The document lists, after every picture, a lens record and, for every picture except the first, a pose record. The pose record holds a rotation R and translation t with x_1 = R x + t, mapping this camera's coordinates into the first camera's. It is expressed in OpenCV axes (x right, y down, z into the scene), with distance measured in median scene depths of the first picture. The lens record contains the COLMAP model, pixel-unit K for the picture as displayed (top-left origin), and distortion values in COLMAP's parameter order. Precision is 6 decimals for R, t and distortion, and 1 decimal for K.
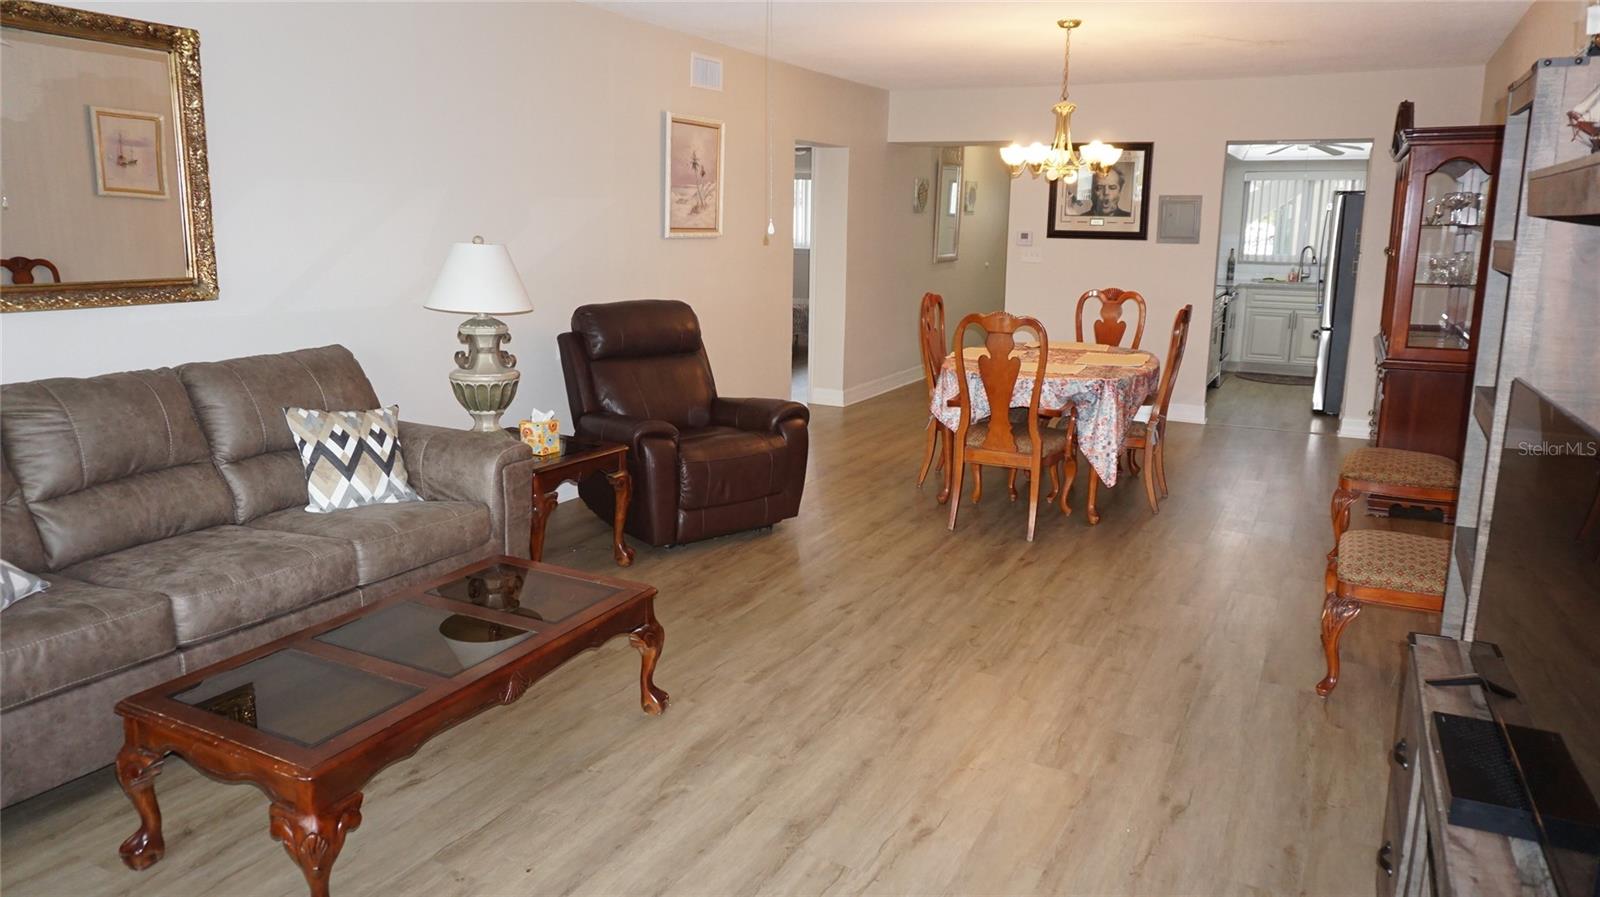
lens RADIAL K [[1057.6, 0, 800.0], [0, 1057.6, 448.5], [0, 0, 1]] dist [-0.065226, 0.044107]
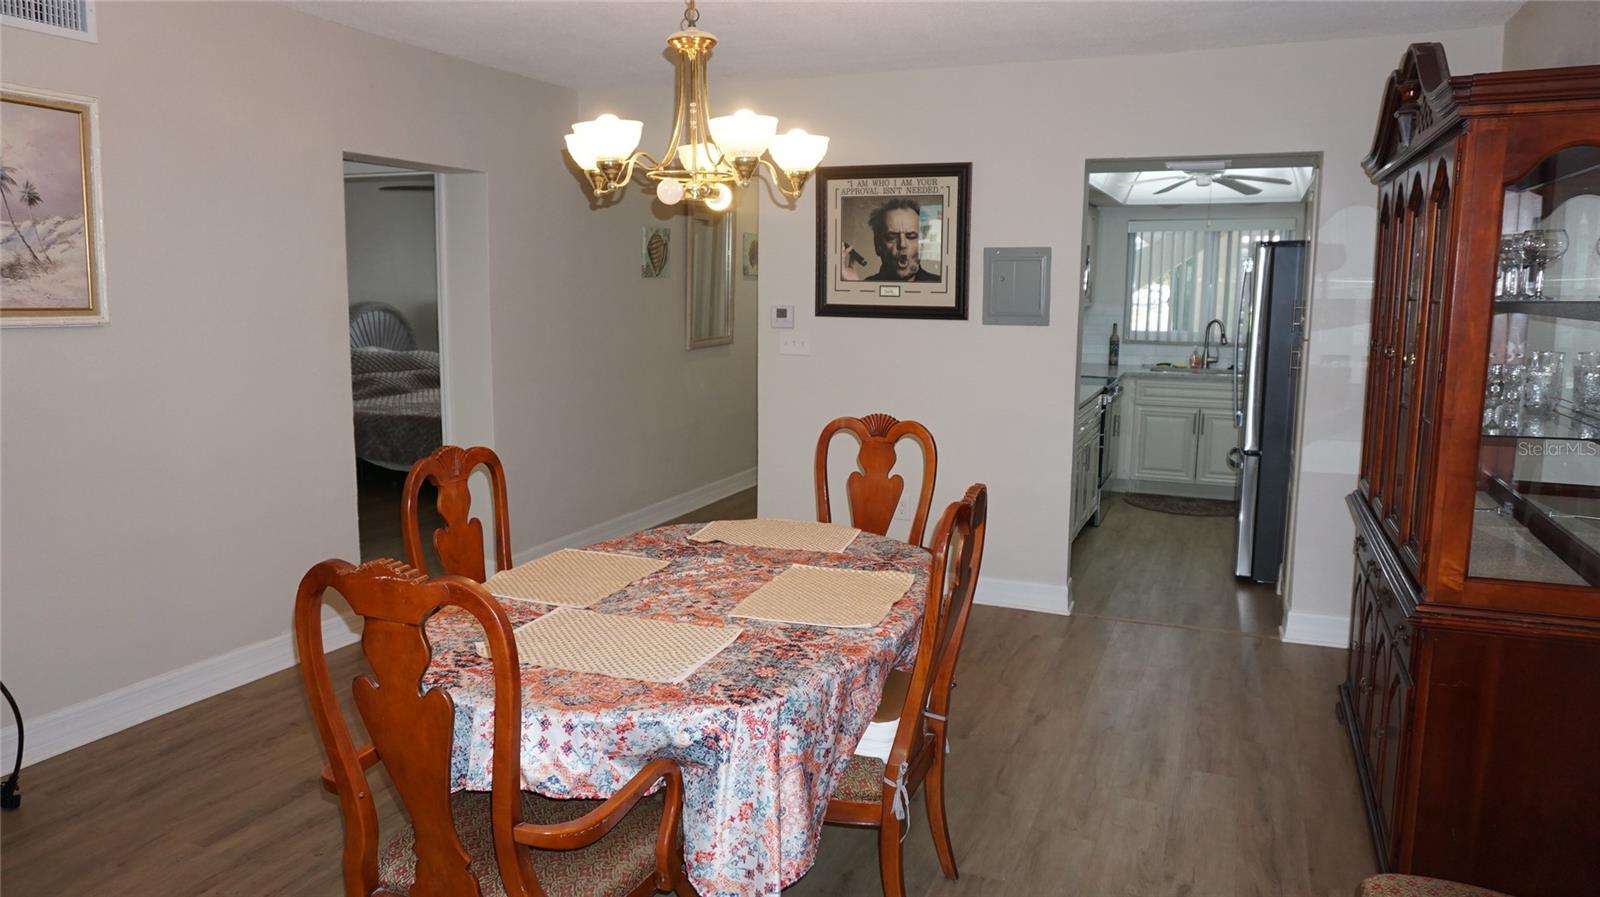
lens RADIAL K [[1084.8, 0, 805.9], [0, 1084.8, 439.9], [0, 0, 1]] dist [-0.044878, 0.040458]
pose [[0.995609, -0.011344, 0.092917, 0.166032], [0.017831, 0.997437, -0.069290, -0.080561], [-0.091893, 0.070642, 0.993260, 0.357101]]
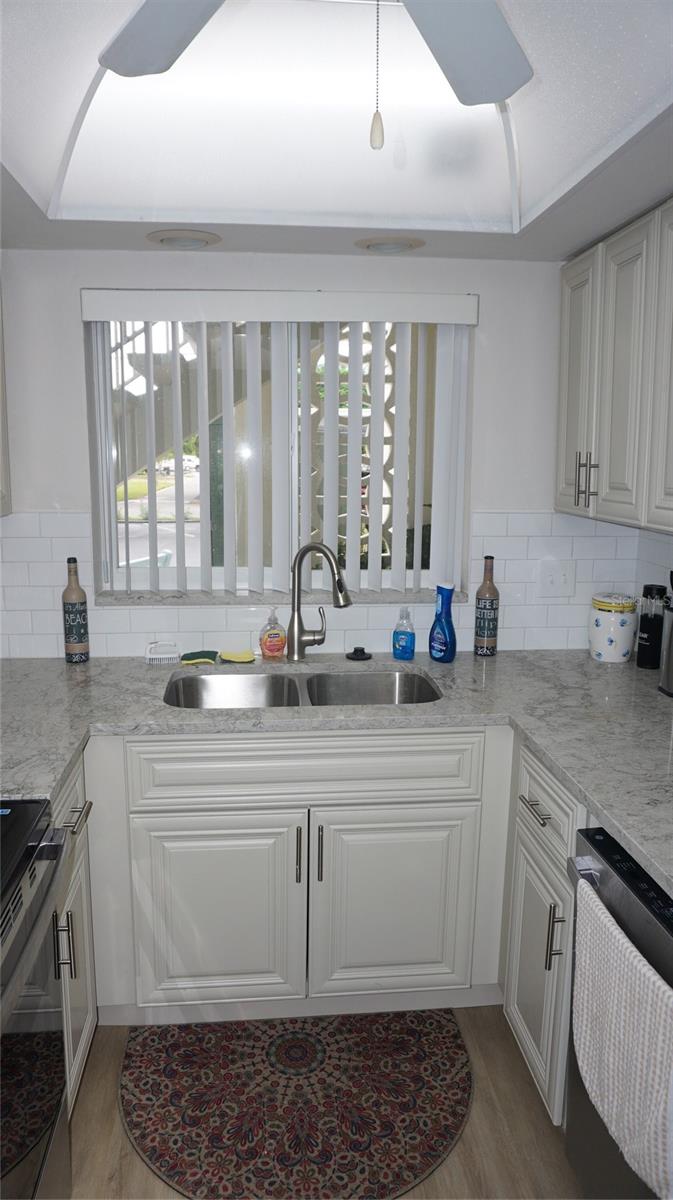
lens RADIAL K [[794.9, 0, 336.5], [0, 794.9, 600.0], [0, 0, 1]] dist [-0.040100, 0.023505]
pose [[0.836386, -0.103149, 0.538348, 0.477367], [0.119663, 0.992805, 0.004313, -0.231127], [-0.534920, 0.060813, 0.842712, 1.042034]]
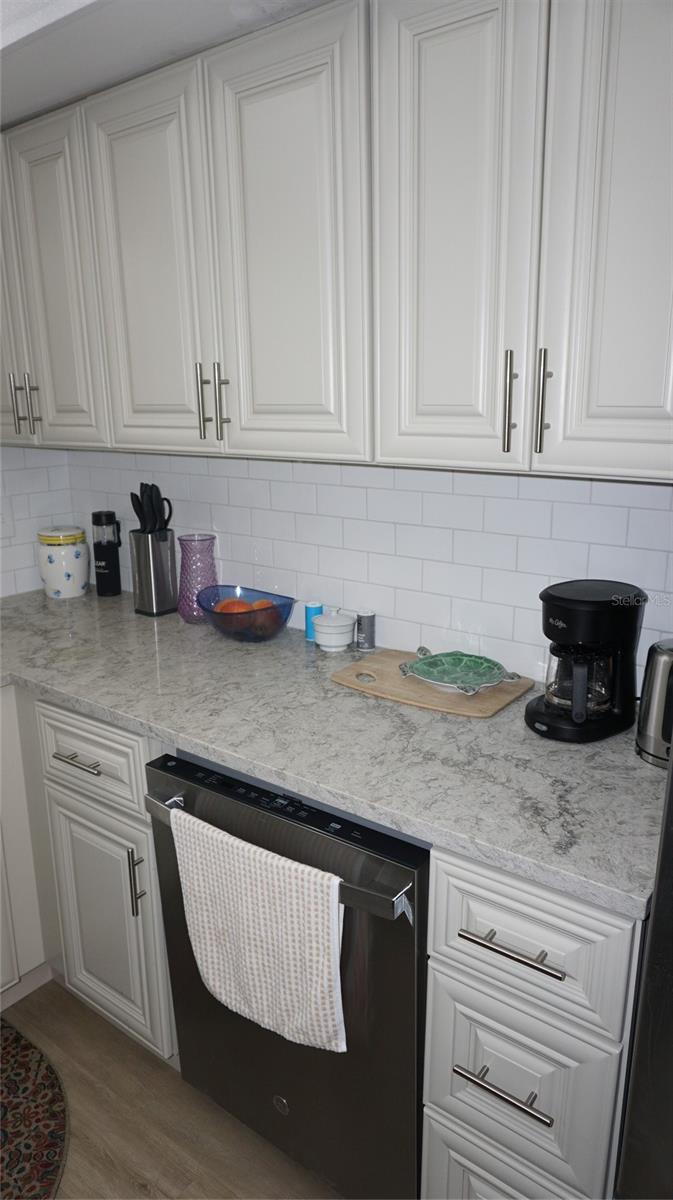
lens RADIAL K [[793.2, 0, 331.5], [0, 793.2, 604.4], [0, 0, 1]] dist [-0.065226, 0.044107]
pose [[0.172621, -0.255026, 0.951401, 0.467029], [0.215588, 0.952263, 0.216141, -0.233333], [-0.961105, 0.167800, 0.219361, 1.087554]]
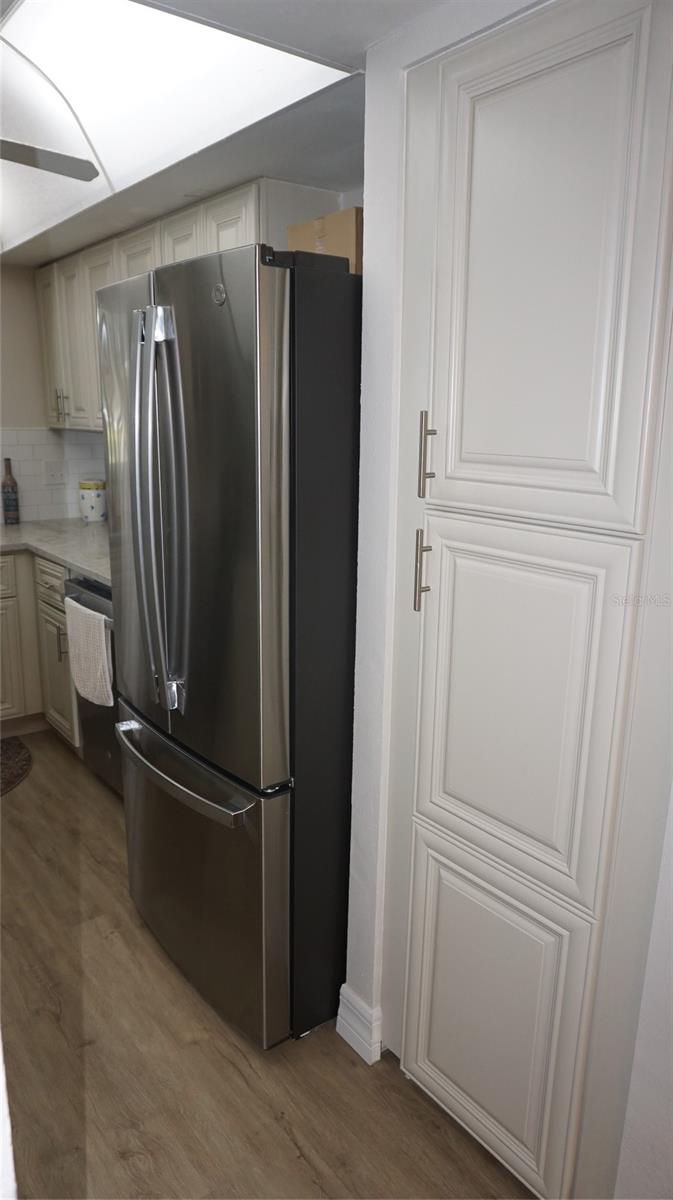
lens RADIAL K [[793.2, 0, 331.5], [0, 793.2, 604.4], [0, 0, 1]] dist [-0.065226, 0.044107]
pose [[0.422954, -0.212276, 0.880936, 0.346346], [0.184733, 0.971956, 0.145516, -0.187410], [-0.887121, 0.101191, 0.450307, 0.896394]]
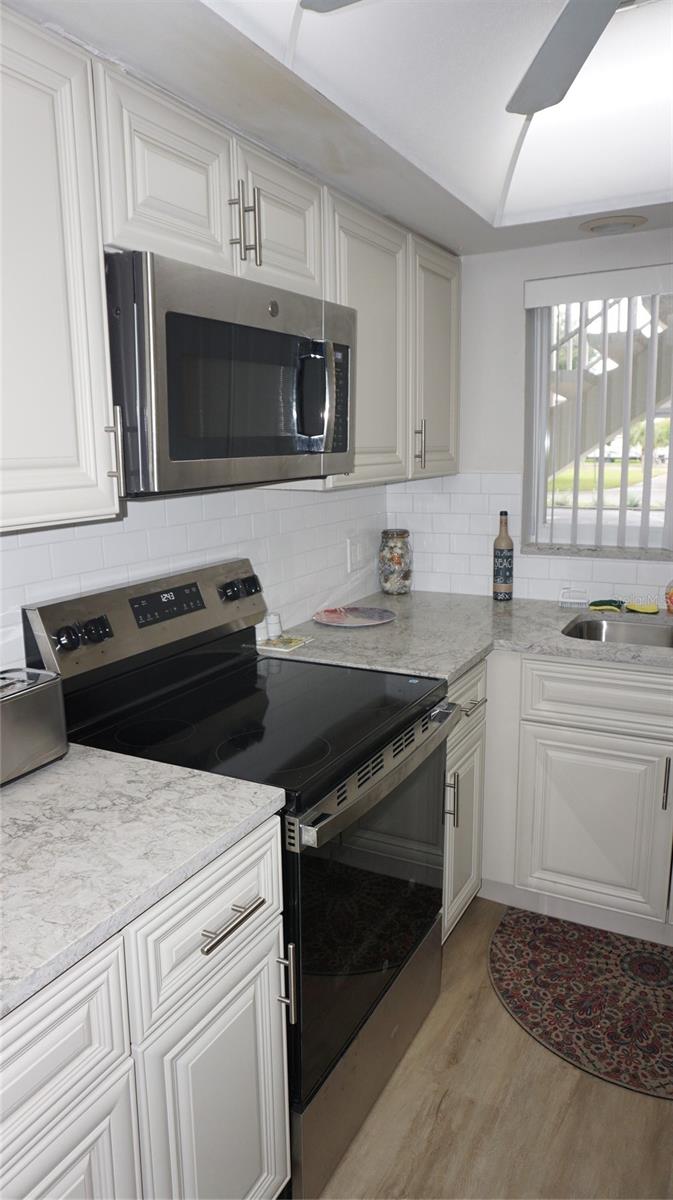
lens RADIAL K [[793.2, 0, 331.5], [0, 793.2, 604.4], [0, 0, 1]] dist [-0.065226, 0.044107]
pose [[0.999277, -0.026587, -0.027191, 0.487888], [0.025962, 0.999396, -0.023083, -0.210249], [0.027788, 0.022361, 0.999364, 0.993948]]
